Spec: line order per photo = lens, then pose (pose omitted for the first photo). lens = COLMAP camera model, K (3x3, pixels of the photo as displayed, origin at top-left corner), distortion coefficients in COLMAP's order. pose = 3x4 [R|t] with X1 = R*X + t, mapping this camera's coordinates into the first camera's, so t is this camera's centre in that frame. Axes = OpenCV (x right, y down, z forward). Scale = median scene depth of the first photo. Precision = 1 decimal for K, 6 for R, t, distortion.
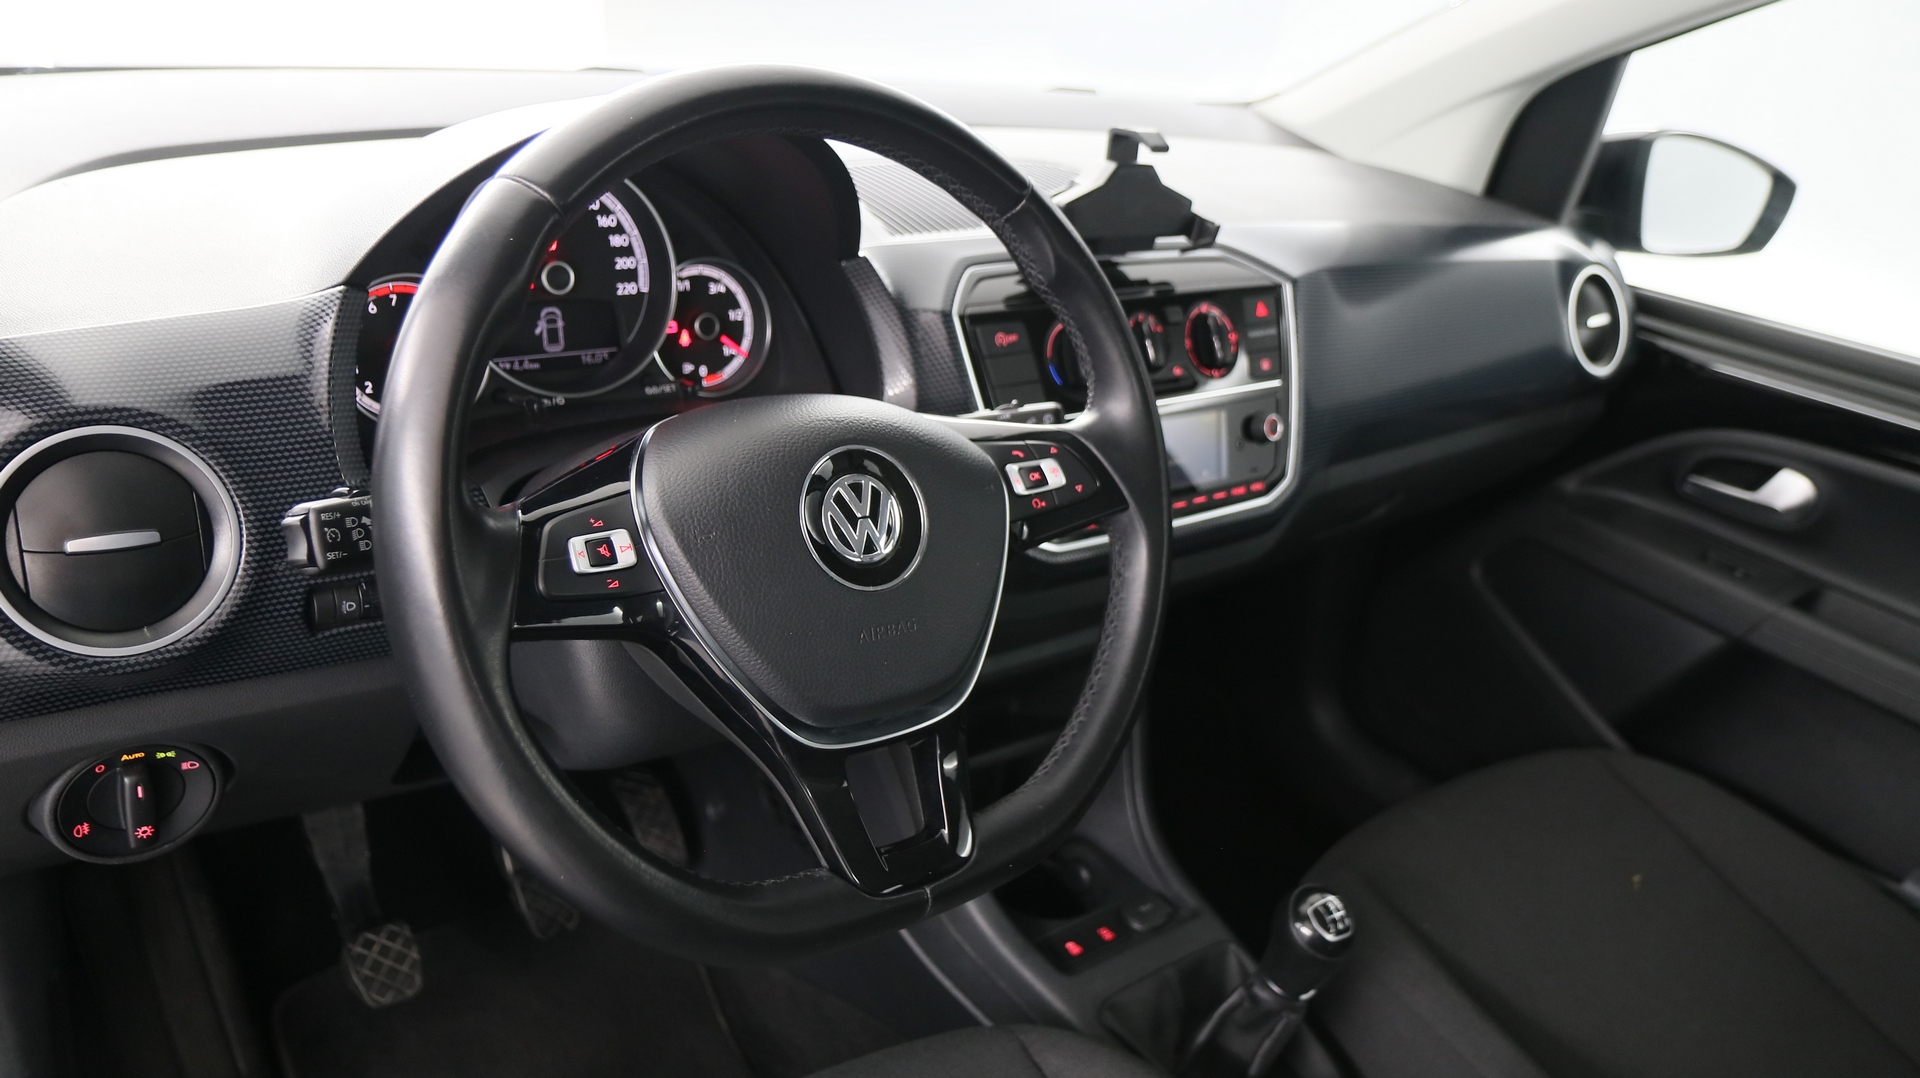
lens RADIAL K [[1421.3, 0, 954.0], [0, 1421.3, 546.1], [0, 0, 1]] dist [-0.006359, -0.000668]
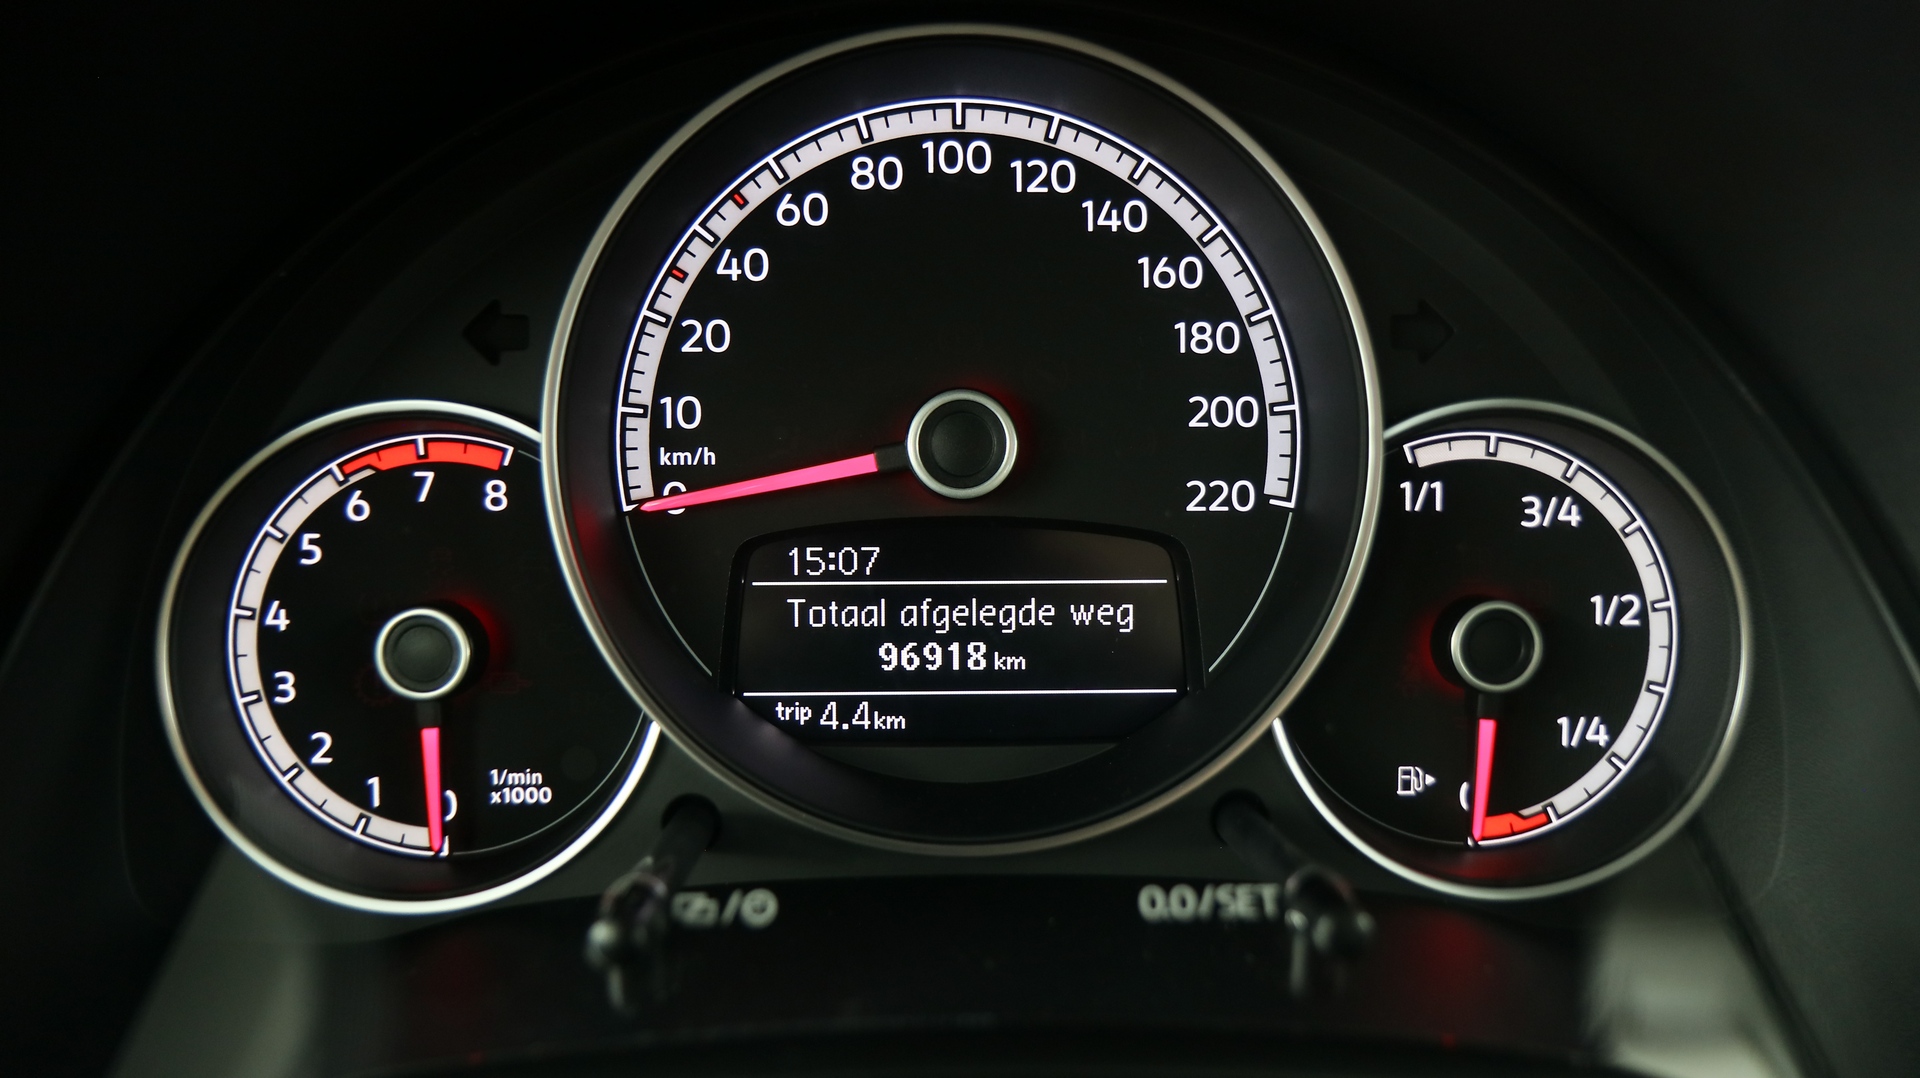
lens RADIAL K [[1282.4, 0, 1017.8], [0, 1282.4, 539.2], [0, 0, 1]] dist [-0.028072, -0.000156]
pose [[0.799051, 0.050899, -0.599106, -0.102900], [-0.159370, 0.978701, -0.129408, -0.131279], [0.579758, 0.198883, 0.790143, 0.767068]]
